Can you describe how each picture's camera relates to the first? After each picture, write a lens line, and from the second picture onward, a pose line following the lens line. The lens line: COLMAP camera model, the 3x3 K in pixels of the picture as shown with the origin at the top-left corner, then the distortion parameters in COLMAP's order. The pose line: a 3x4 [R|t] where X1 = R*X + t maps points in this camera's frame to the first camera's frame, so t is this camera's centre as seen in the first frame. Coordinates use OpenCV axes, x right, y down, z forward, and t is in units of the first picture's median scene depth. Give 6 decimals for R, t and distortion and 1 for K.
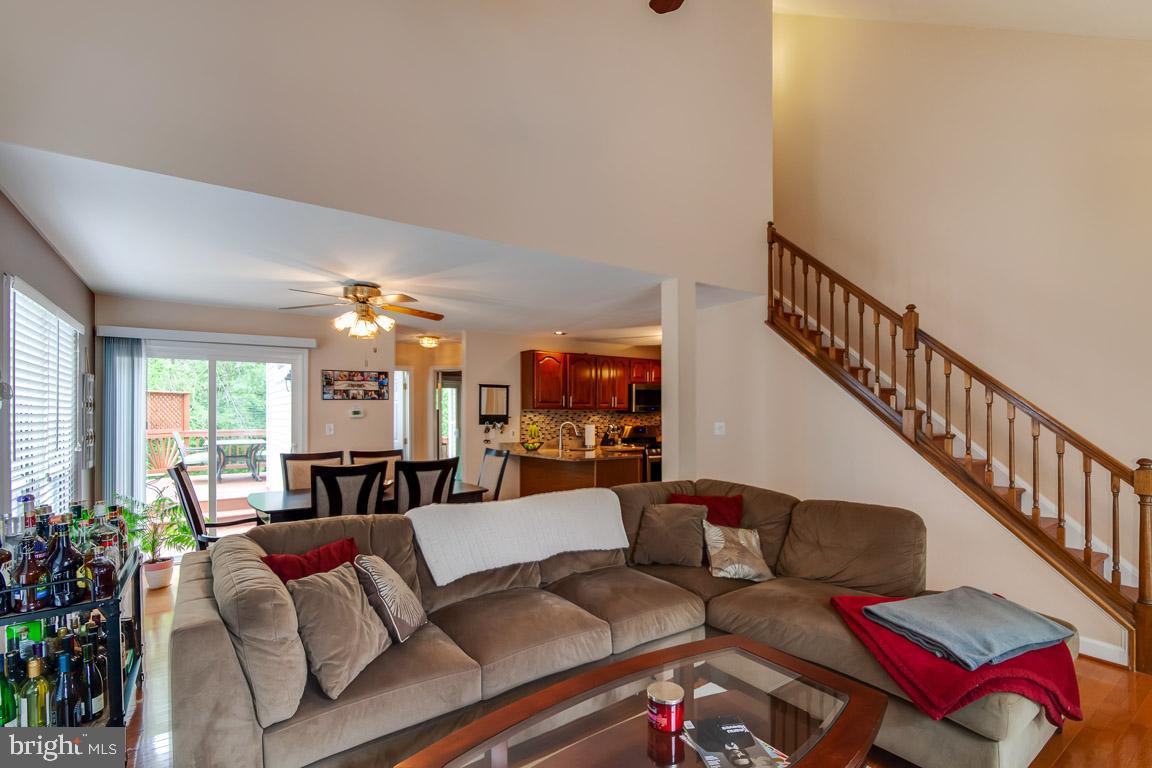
lens RADIAL K [[530.9, 0, 580.7], [0, 530.9, 407.3], [0, 0, 1]] dist [0.002582, -0.001779]
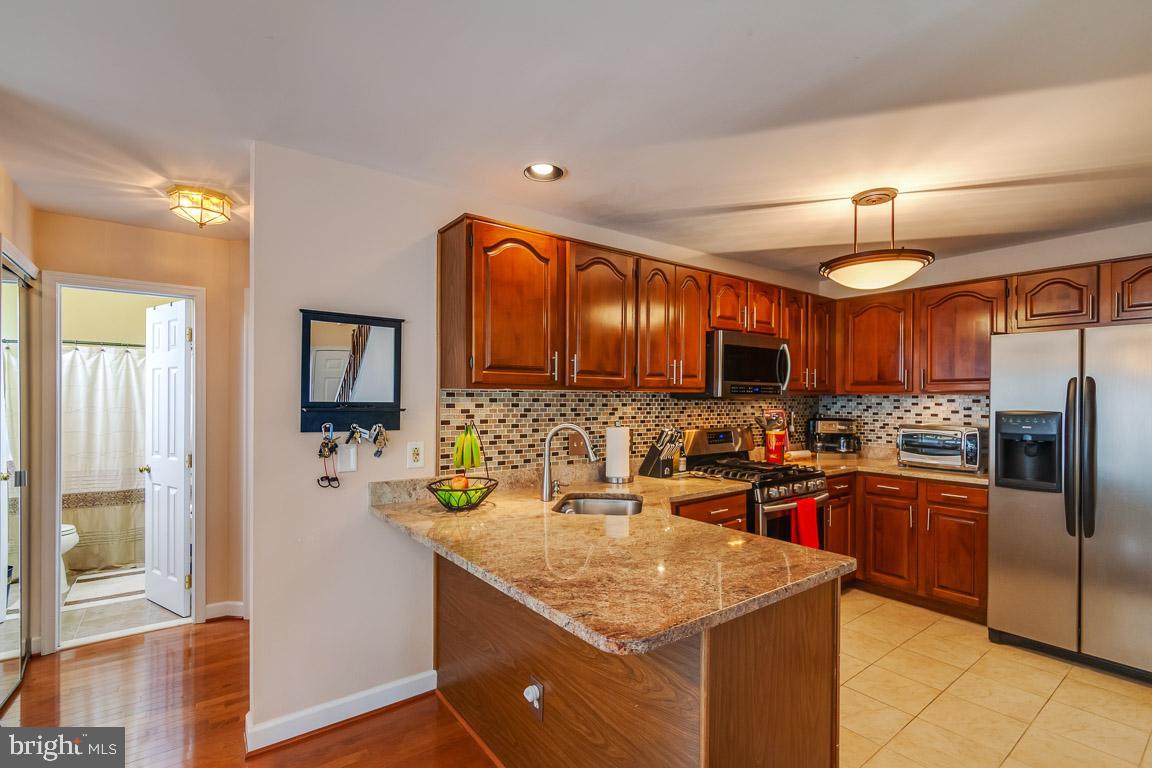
lens RADIAL K [[530.9, 0, 575.9], [0, 530.9, 393.3], [0, 0, 1]] dist [0.002582, -0.001779]
pose [[0.999752, 0.006002, 0.021430, -0.025888], [-0.006063, 0.999978, 0.002763, 0.006051], [-0.021413, -0.002892, 0.999767, 0.633268]]
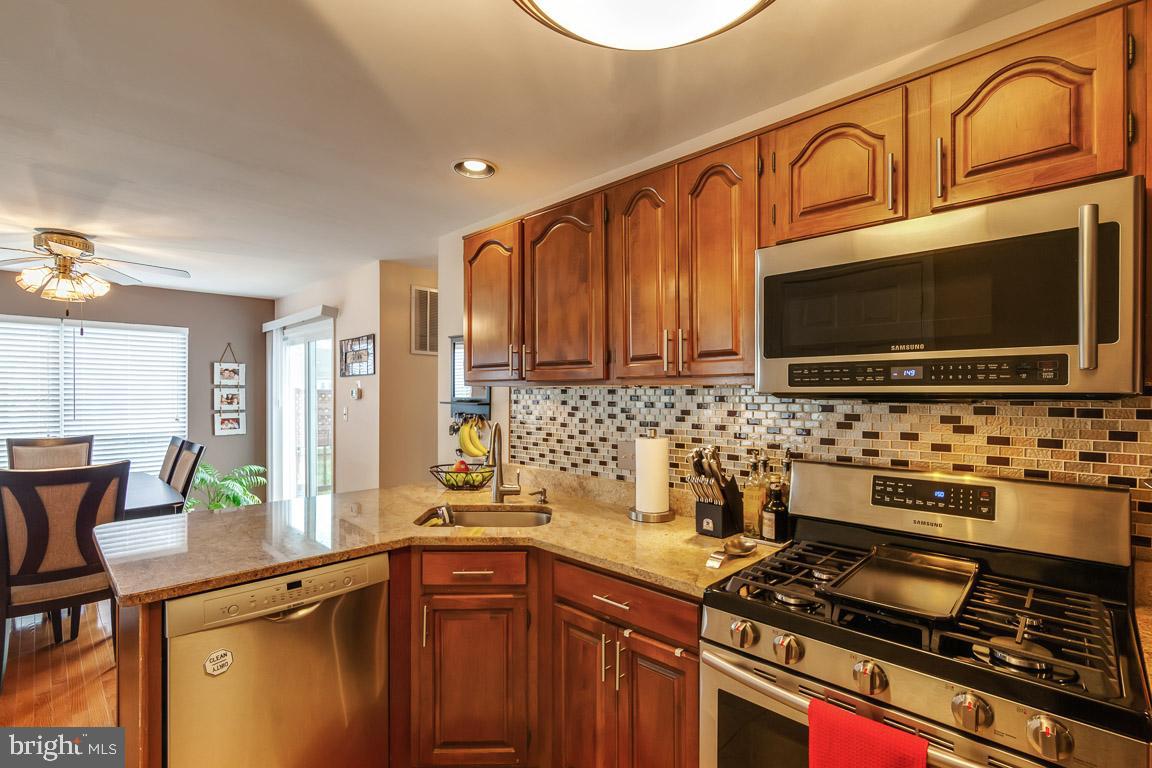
lens RADIAL K [[530.9, 0, 581.6], [0, 530.9, 389.4], [0, 0, 1]] dist [0.002582, -0.001779]
pose [[0.169568, -0.013294, -0.985429, 0.310839], [-0.002150, 0.999902, -0.013859, 0.012150], [0.985516, 0.004469, 0.169522, 0.986473]]
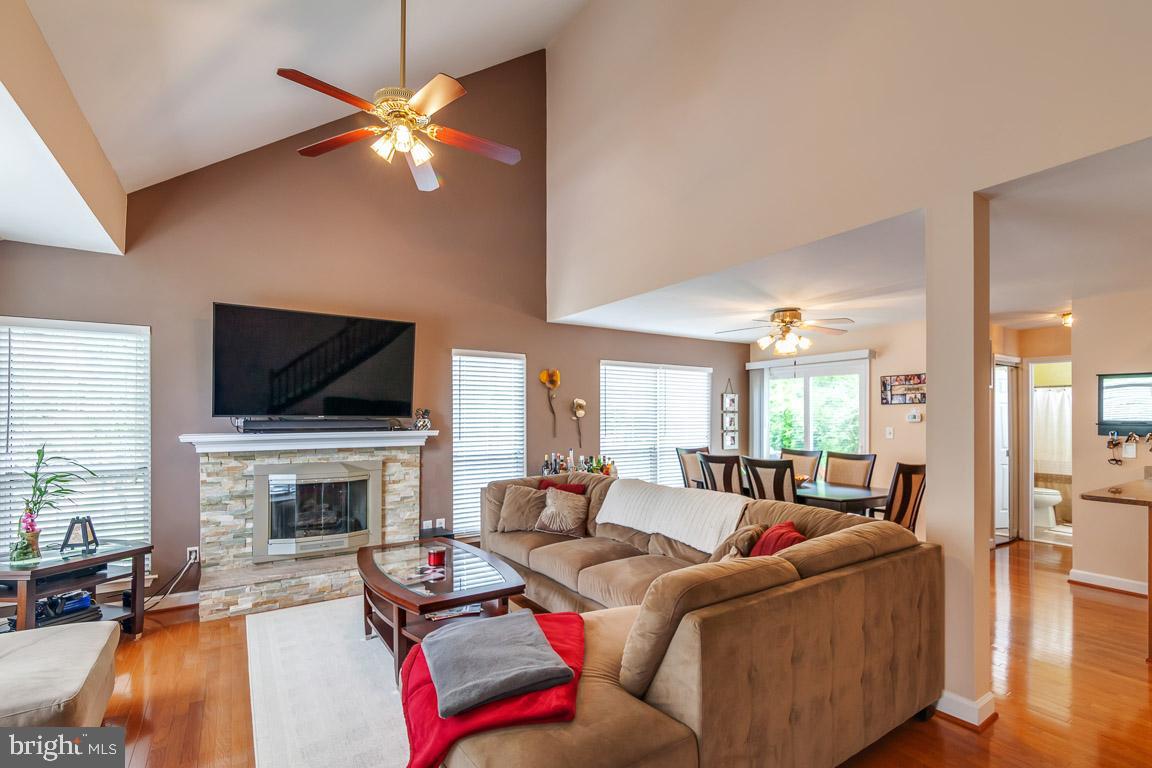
lens RADIAL K [[530.9, 0, 586.2], [0, 530.9, 416.9], [0, 0, 1]] dist [0.002582, -0.001779]
pose [[-0.032075, 0.001021, -0.999485, 0.475509], [0.007024, 0.999975, 0.000797, 0.004289], [0.999461, -0.006995, -0.032082, 0.358420]]
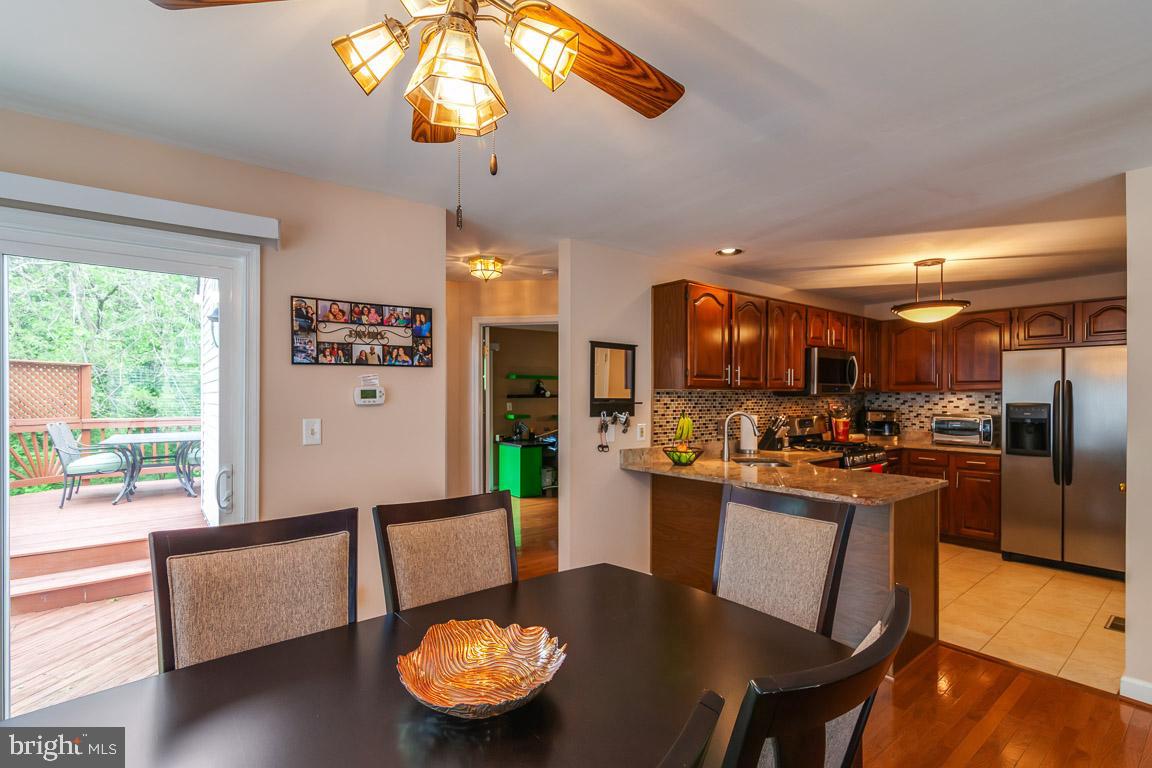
lens RADIAL K [[530.9, 0, 576.0], [0, 530.9, 389.3], [0, 0, 1]] dist [0.002582, -0.001779]
pose [[0.999017, 0.003194, 0.044208, -0.218477], [-0.003192, 0.999995, -0.000116, 0.004669], [-0.044208, -0.000025, 0.999022, 0.444474]]
